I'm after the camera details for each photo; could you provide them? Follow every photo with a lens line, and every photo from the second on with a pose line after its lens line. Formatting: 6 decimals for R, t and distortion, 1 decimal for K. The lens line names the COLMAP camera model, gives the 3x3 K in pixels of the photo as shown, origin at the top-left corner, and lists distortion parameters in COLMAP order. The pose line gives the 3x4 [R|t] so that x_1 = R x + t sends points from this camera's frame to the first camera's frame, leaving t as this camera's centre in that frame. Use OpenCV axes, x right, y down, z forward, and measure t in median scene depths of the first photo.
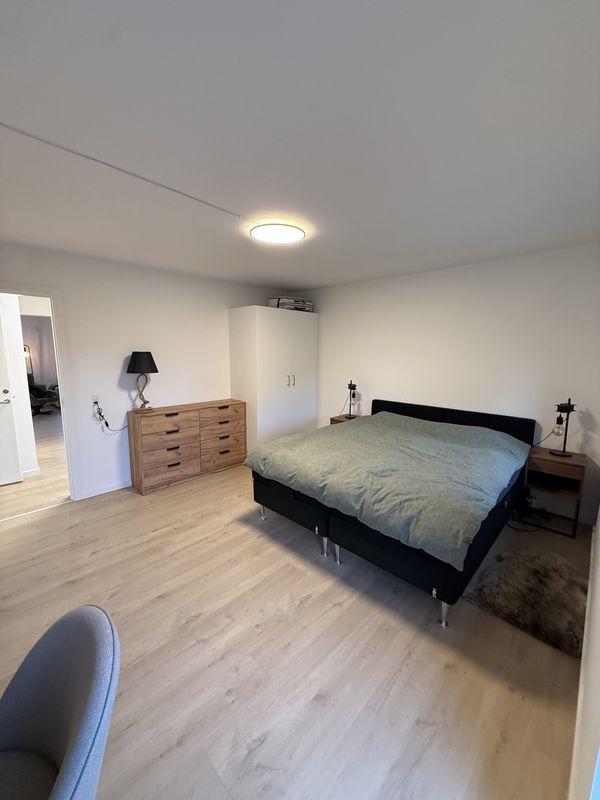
lens RADIAL K [[323.0, 0, 298.7], [0, 323.0, 396.3], [0, 0, 1]] dist [0.003493, 0.000234]
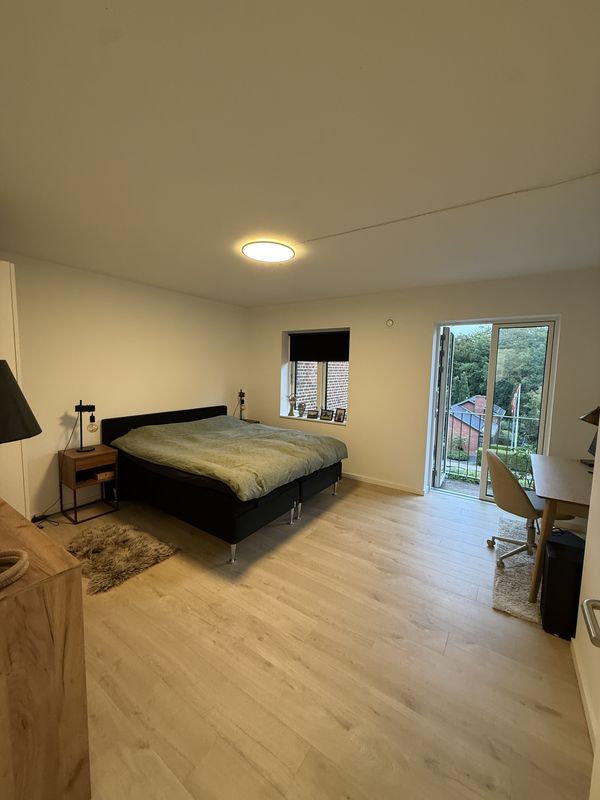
lens RADIAL K [[323.0, 0, 298.5], [0, 323.0, 398.0], [0, 0, 1]] dist [0.003493, 0.000234]
pose [[-0.185122, -0.105258, 0.977062, -1.083969], [0.115937, 0.984965, 0.128075, -0.153072], [-0.975853, 0.136987, -0.170135, 1.079028]]
